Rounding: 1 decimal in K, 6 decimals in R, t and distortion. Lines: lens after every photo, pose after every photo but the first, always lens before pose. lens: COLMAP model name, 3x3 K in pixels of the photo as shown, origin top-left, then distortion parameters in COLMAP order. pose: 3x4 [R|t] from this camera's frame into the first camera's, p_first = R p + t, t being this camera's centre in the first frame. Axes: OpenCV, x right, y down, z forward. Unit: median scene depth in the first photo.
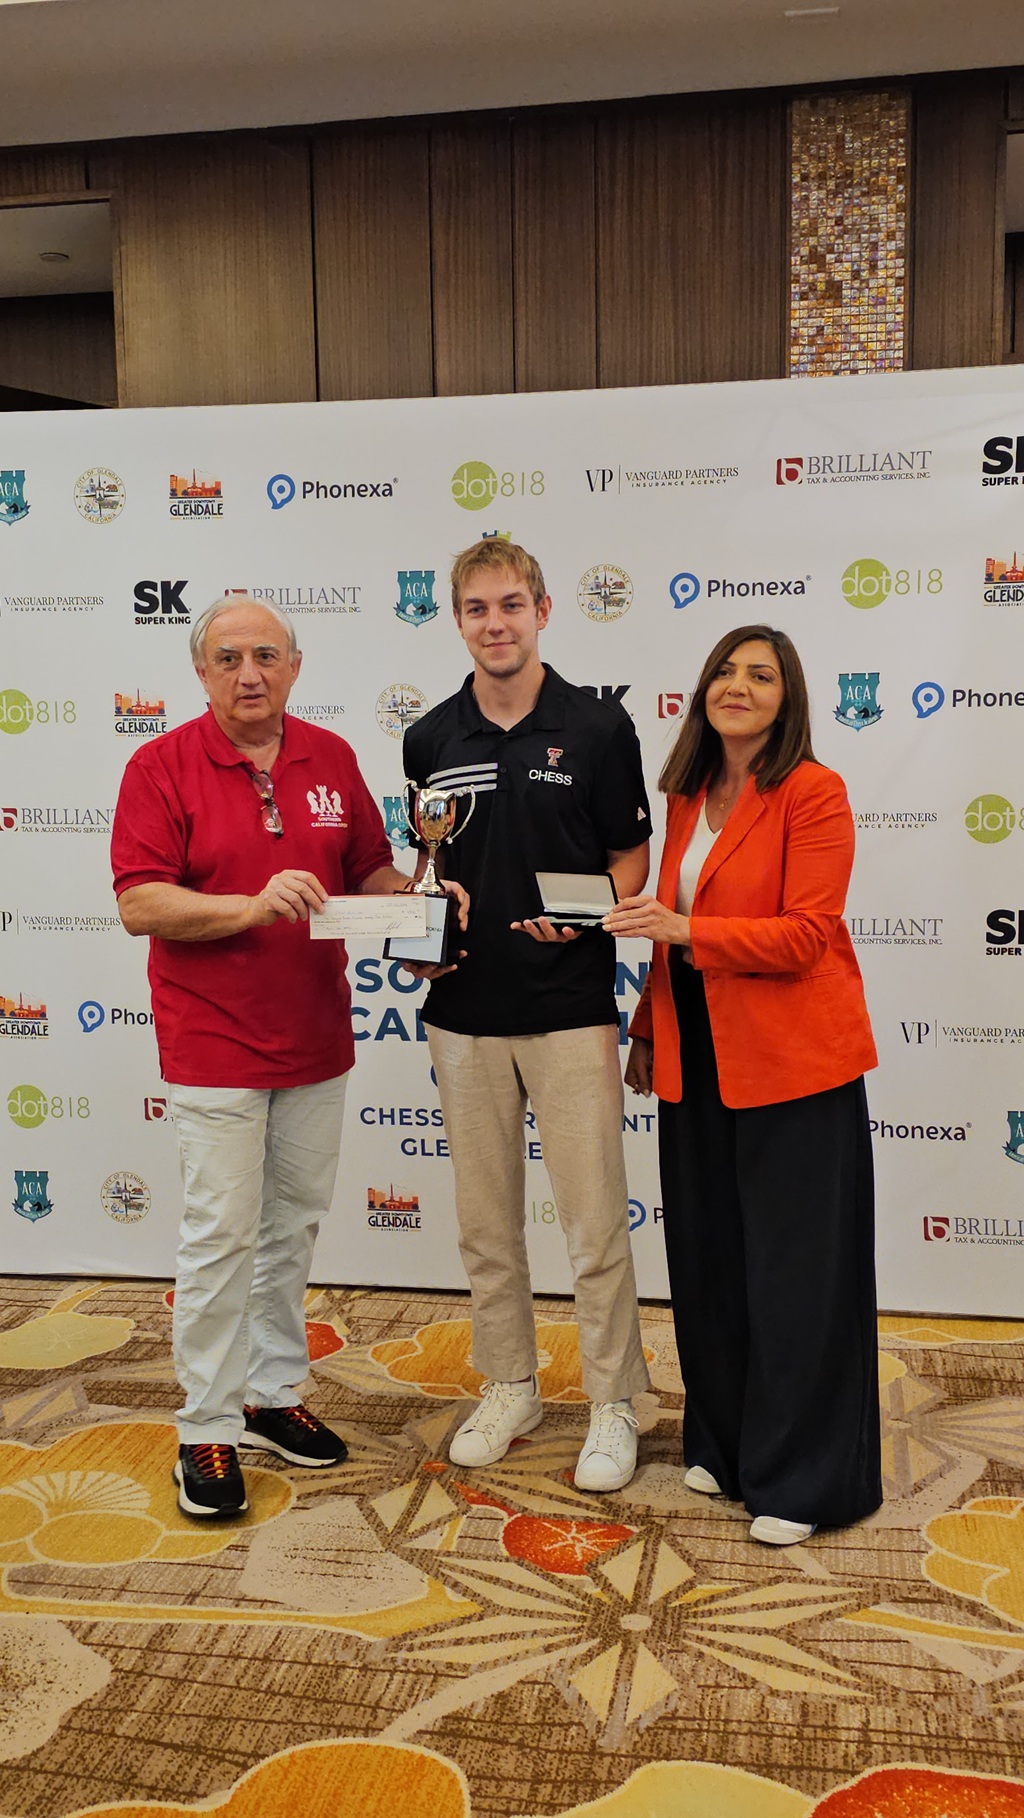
lens RADIAL K [[1793.8, 0, 513.3], [0, 1793.8, 923.4], [0, 0, 1]] dist [0.117663, -0.166127]
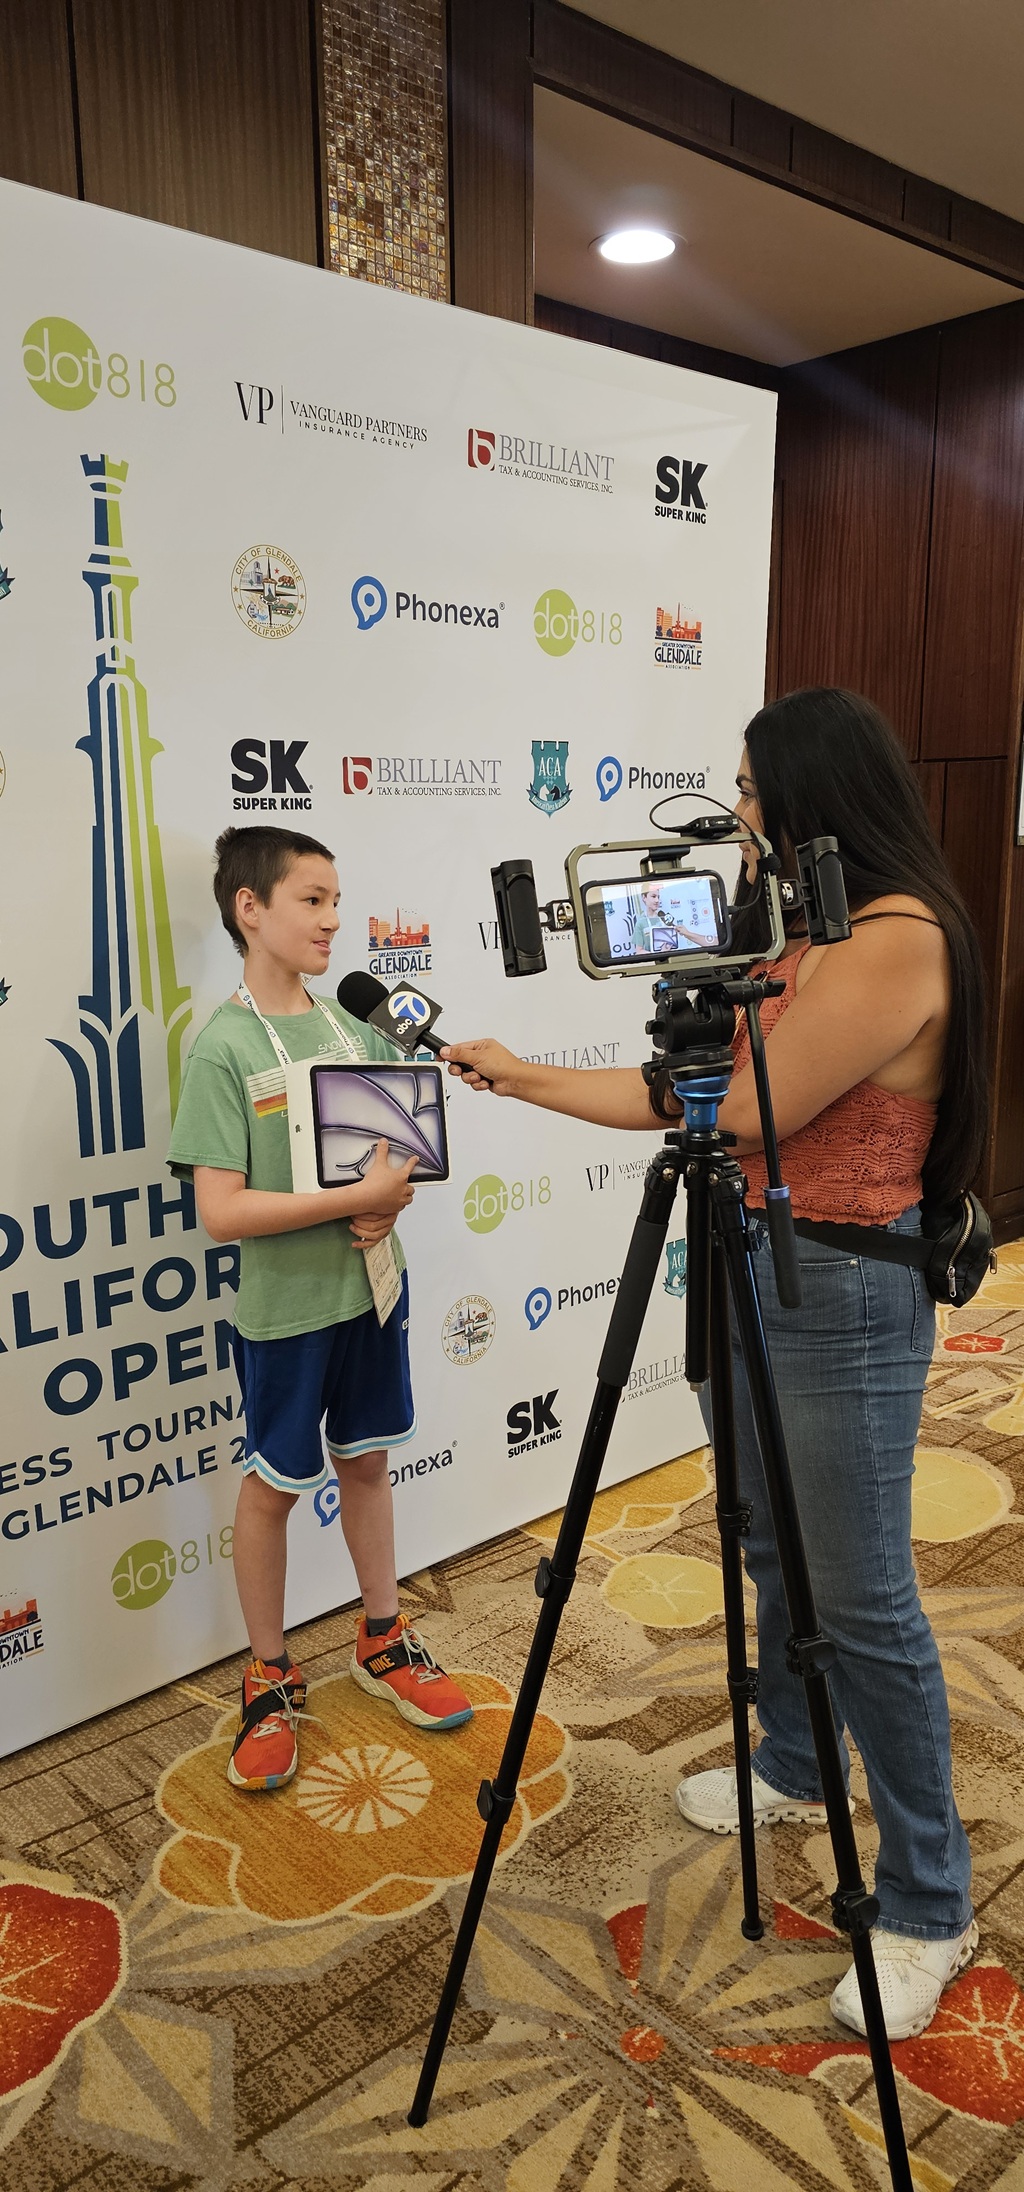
lens RADIAL K [[1467.3, 0, 514.9], [0, 1467.3, 1120.0], [0, 0, 1]] dist [0.087921, -0.099074]
pose [[0.604593, -0.152133, 0.781871, -0.342987], [0.091697, 0.988359, 0.121404, -0.054529], [-0.791239, -0.001705, 0.611505, 0.616053]]
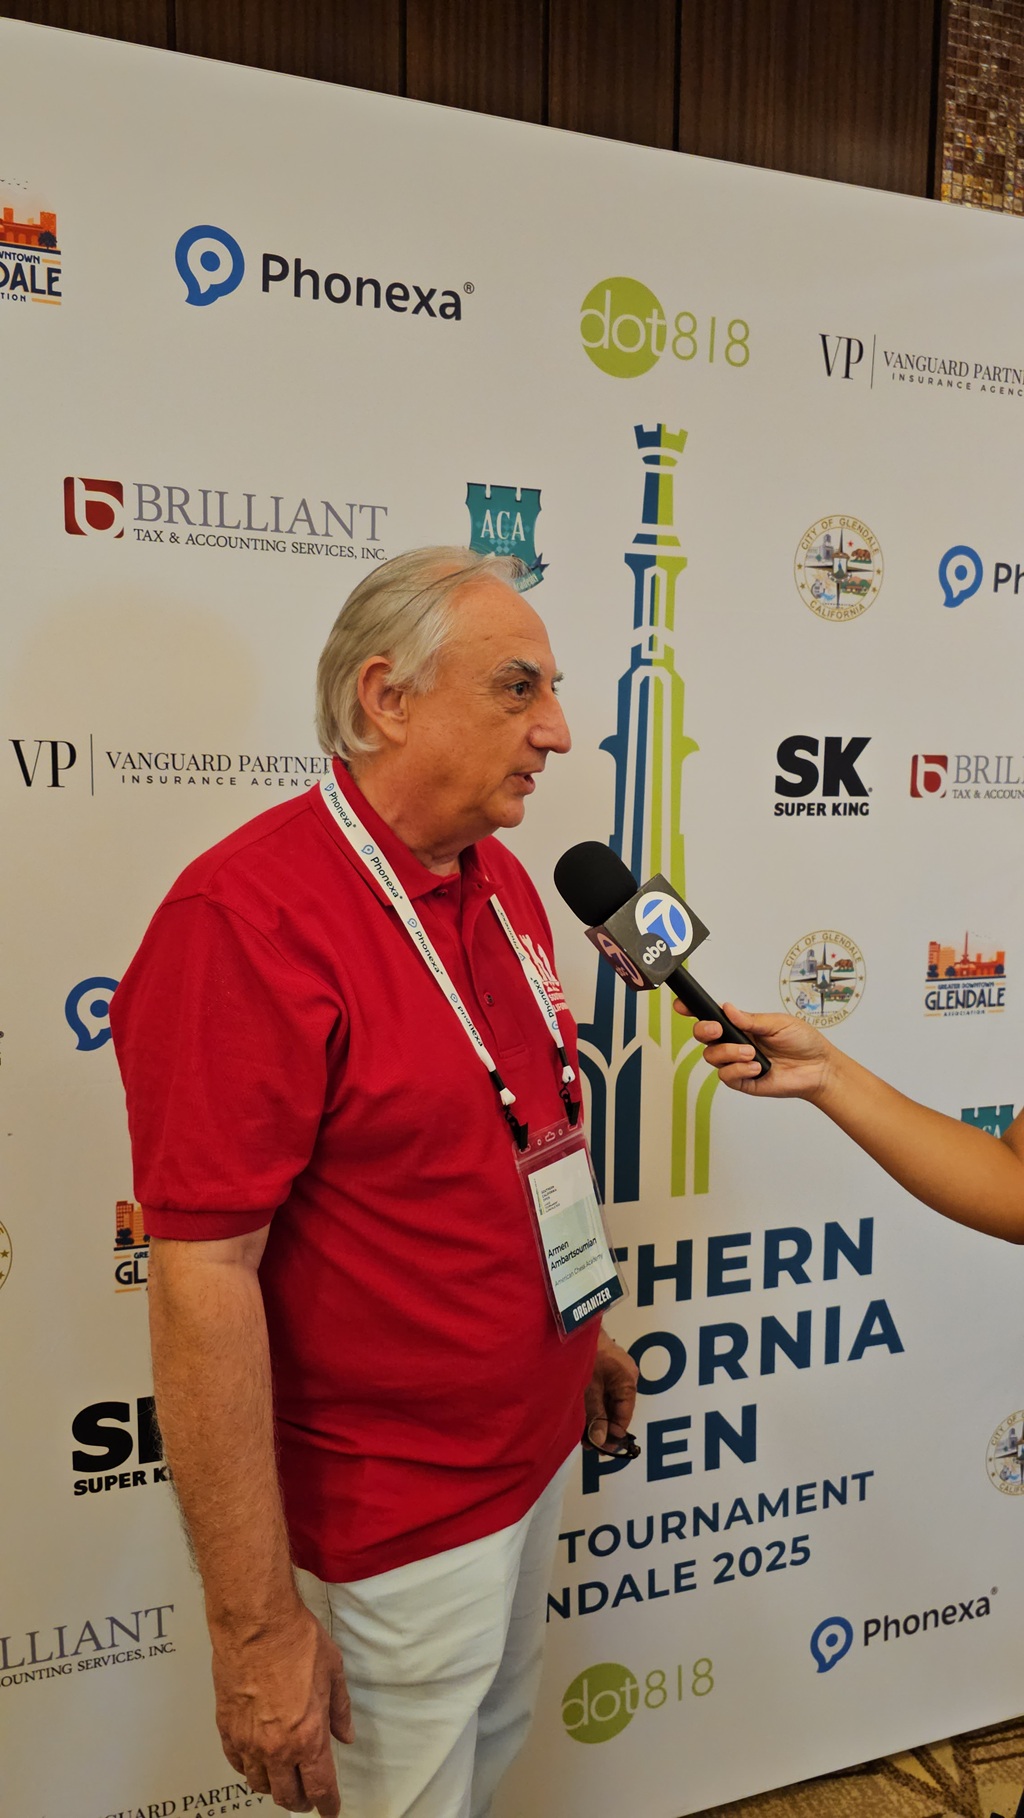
lens RADIAL K [[1198.6, 0, 524.2], [0, 1198.6, 914.5], [0, 0, 1]] dist [0.063755, -0.080437]
pose [[0.871693, -0.029701, 0.489151, -0.219204], [0.034583, 0.999401, -0.000946, -0.082099], [-0.488830, 0.017741, 0.872198, 0.738270]]
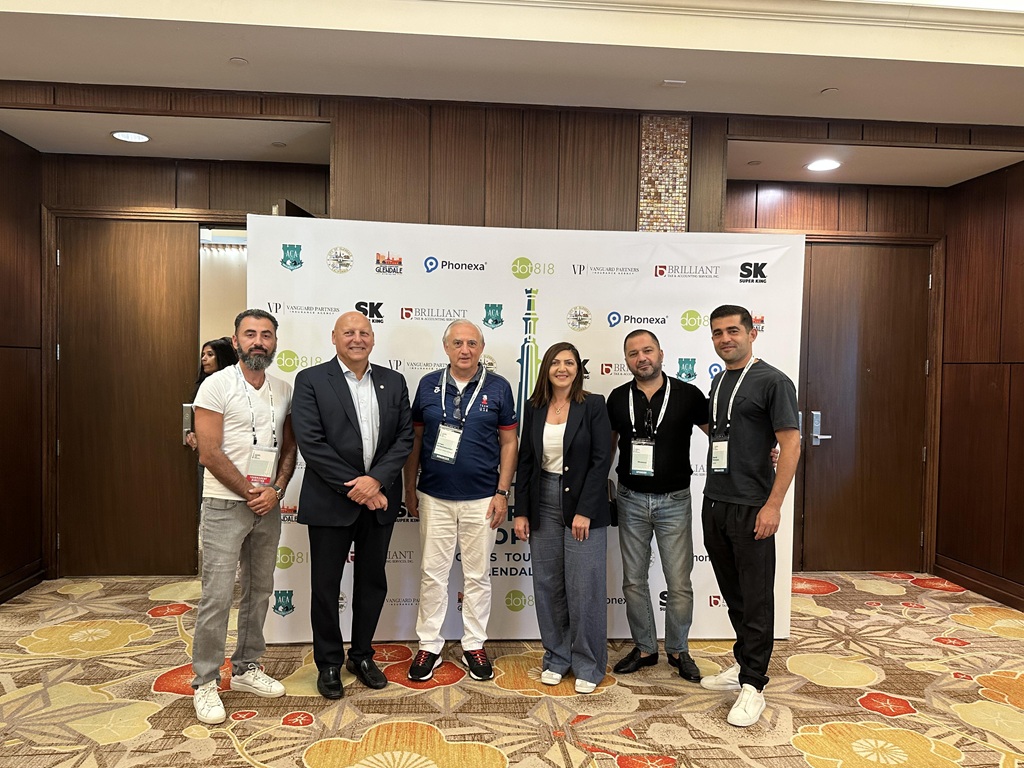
lens RADIAL K [[768.6, 0, 510.0], [0, 768.6, 395.9], [0, 0, 1]] dist [0.152782, -0.280835]
pose [[0.963980, 0.022643, 0.265011, -0.289501], [-0.004062, 0.997507, -0.070450, -0.019277], [-0.265945, 0.066836, 0.961668, 0.105449]]
